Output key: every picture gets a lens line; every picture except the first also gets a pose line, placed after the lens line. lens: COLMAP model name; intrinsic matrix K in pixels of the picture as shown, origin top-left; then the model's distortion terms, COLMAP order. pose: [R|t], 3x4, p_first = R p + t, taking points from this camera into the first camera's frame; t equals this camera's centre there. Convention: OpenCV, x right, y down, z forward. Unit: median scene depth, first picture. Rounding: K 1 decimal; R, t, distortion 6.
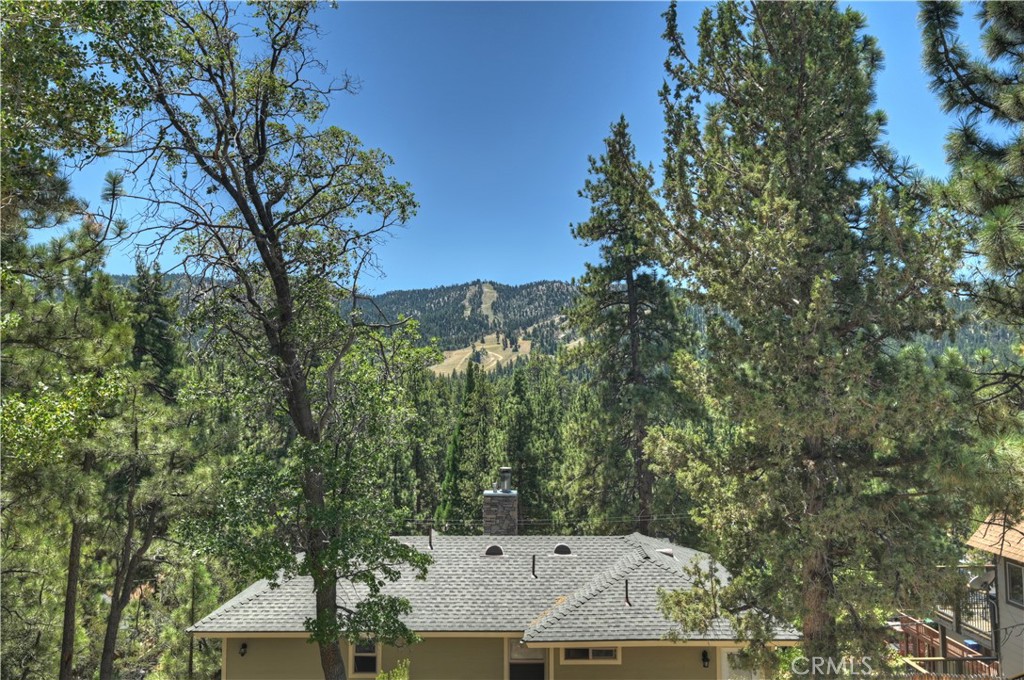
lens RADIAL K [[826.1, 0, 509.9], [0, 826.1, 346.3], [0, 0, 1]] dist [0.004412, -0.001109]
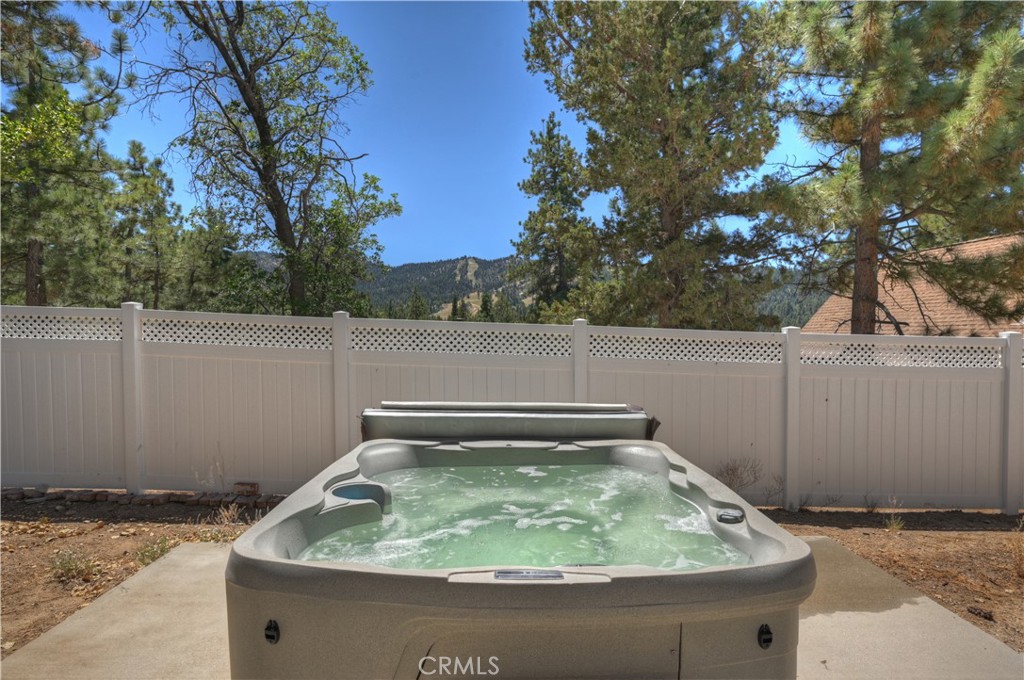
lens RADIAL K [[550.6, 0, 510.4], [0, 550.6, 343.4], [0, 0, 1]] dist [-0.000045, -0.001326]
pose [[0.999072, -0.001949, 0.043031, 0.062565], [-0.001376, 0.997022, 0.077108, 0.181513], [-0.043053, -0.077095, 0.996094, 0.109818]]
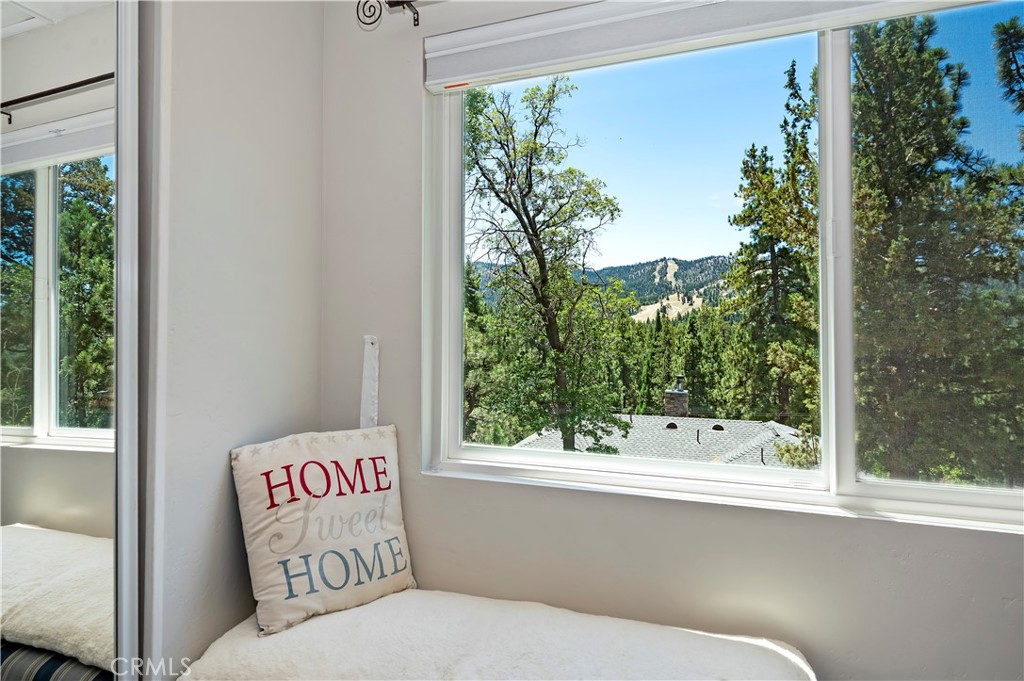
lens RADIAL K [[529.4, 0, 506.6], [0, 529.4, 325.1], [0, 0, 1]] dist [-0.001729, -0.000001]
pose [[0.946446, -0.002690, -0.322851, 0.012062], [0.015873, 0.999144, 0.038209, 0.012289], [0.322471, -0.041288, 0.945678, -0.078102]]
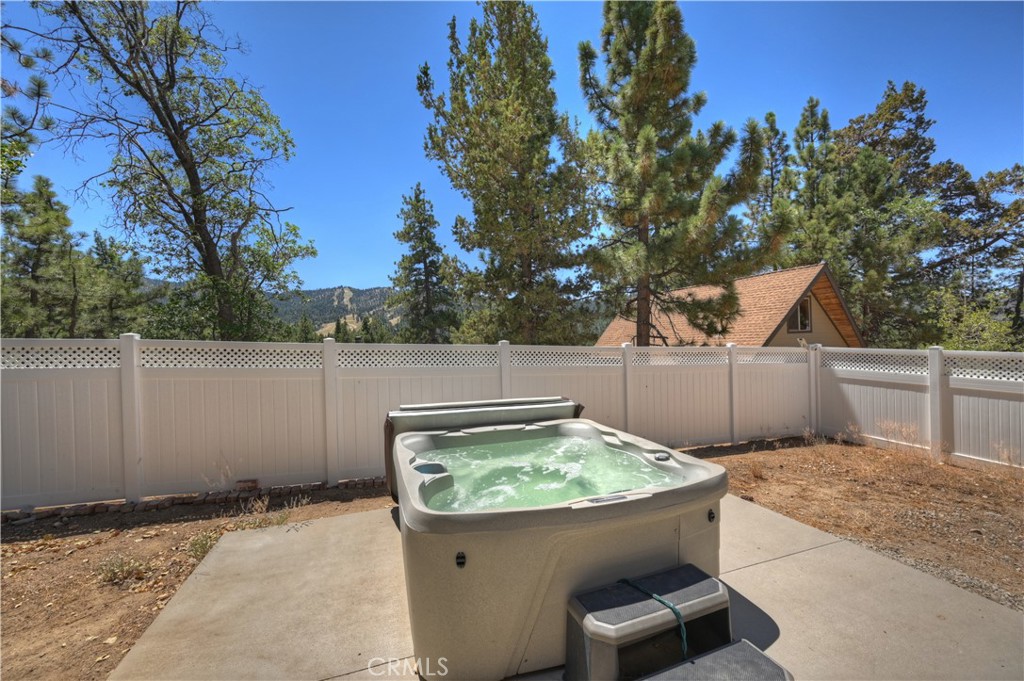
lens RADIAL K [[405.6, 0, 512.0], [0, 405.6, 340.5], [0, 0, 1]] dist [-0.000235, -0.000095]
pose [[0.936764, -0.018690, 0.349463, 0.000406], [0.001879, 0.998827, 0.048383, 0.175011], [-0.349957, -0.044667, 0.935700, 0.099223]]
